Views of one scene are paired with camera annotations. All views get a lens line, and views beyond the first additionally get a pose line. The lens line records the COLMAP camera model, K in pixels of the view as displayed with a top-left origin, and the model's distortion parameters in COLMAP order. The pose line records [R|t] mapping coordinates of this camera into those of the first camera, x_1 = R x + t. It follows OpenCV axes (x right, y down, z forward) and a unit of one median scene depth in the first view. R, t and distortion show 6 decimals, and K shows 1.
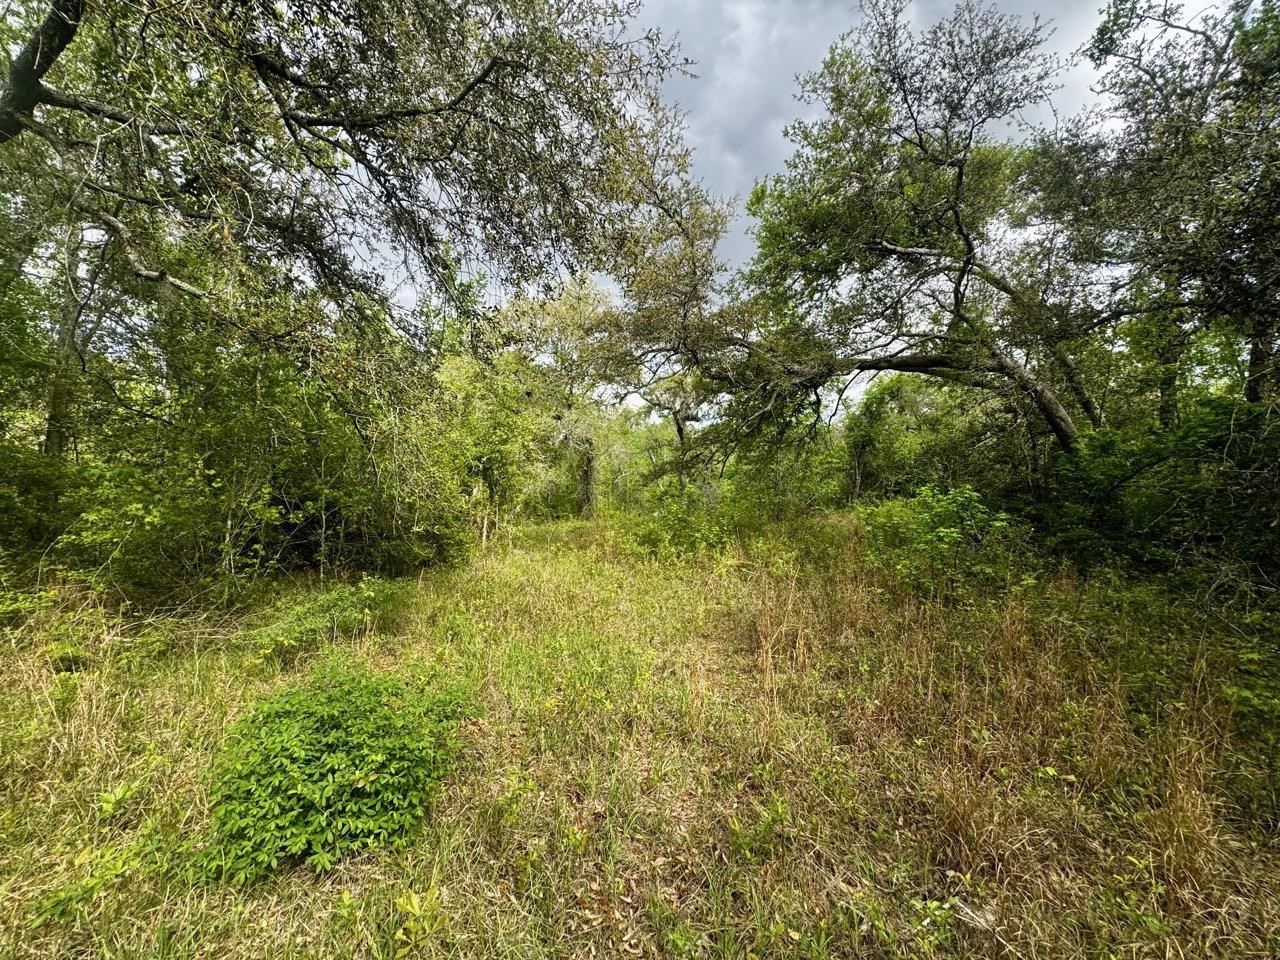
lens RADIAL K [[507.5, 0, 639.5], [0, 507.5, 474.7], [0, 0, 1]] dist [-0.003920, 0.000626]
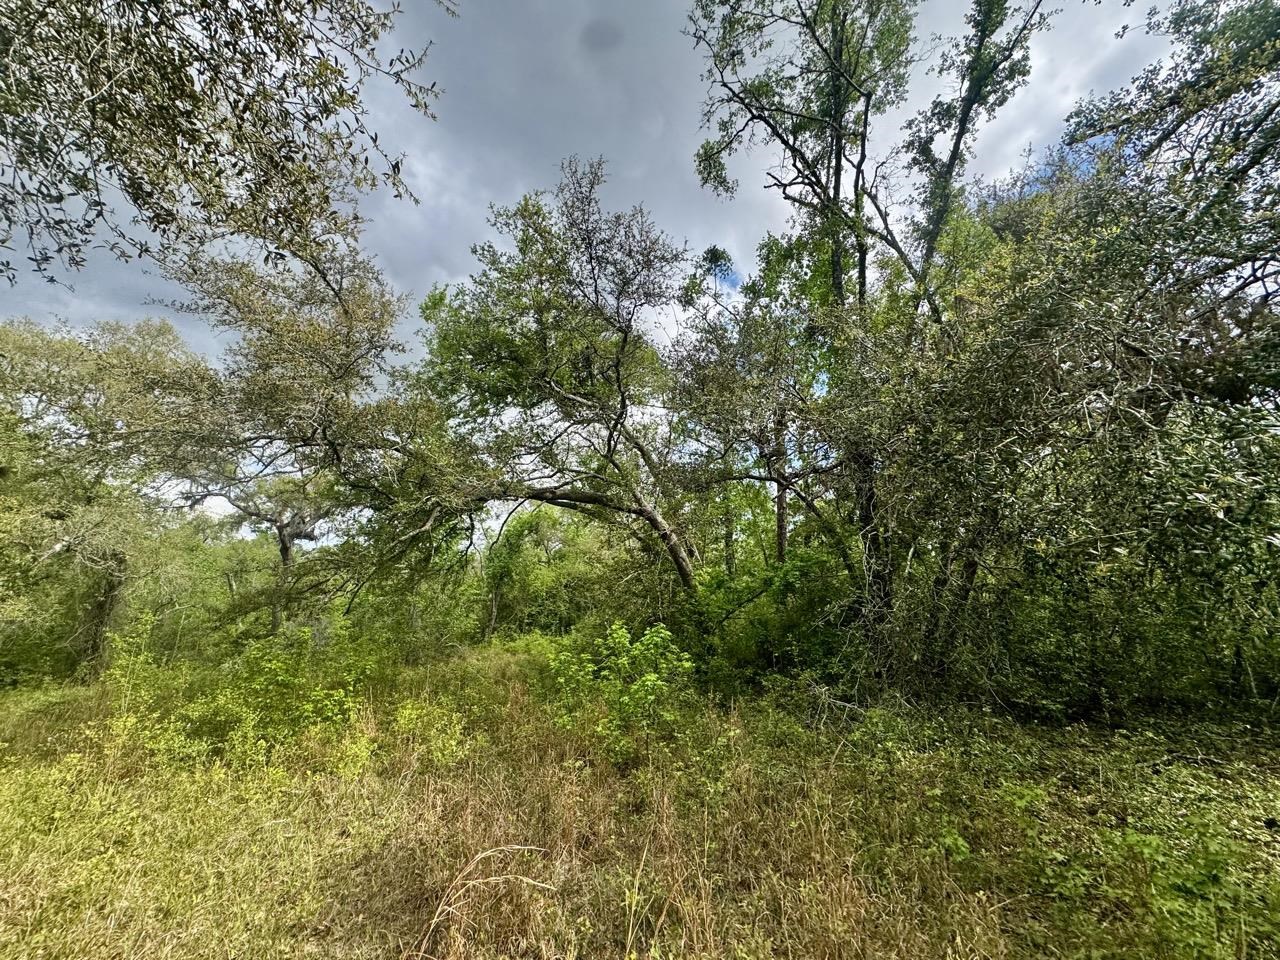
lens RADIAL K [[507.5, 0, 636.4], [0, 507.5, 475.8], [0, 0, 1]] dist [-0.003920, 0.000626]
pose [[0.770570, 0.155413, 0.618116, -0.005775], [0.003495, 0.968770, -0.247936, -0.004708], [-0.637345, 0.193212, 0.745963, 0.105733]]
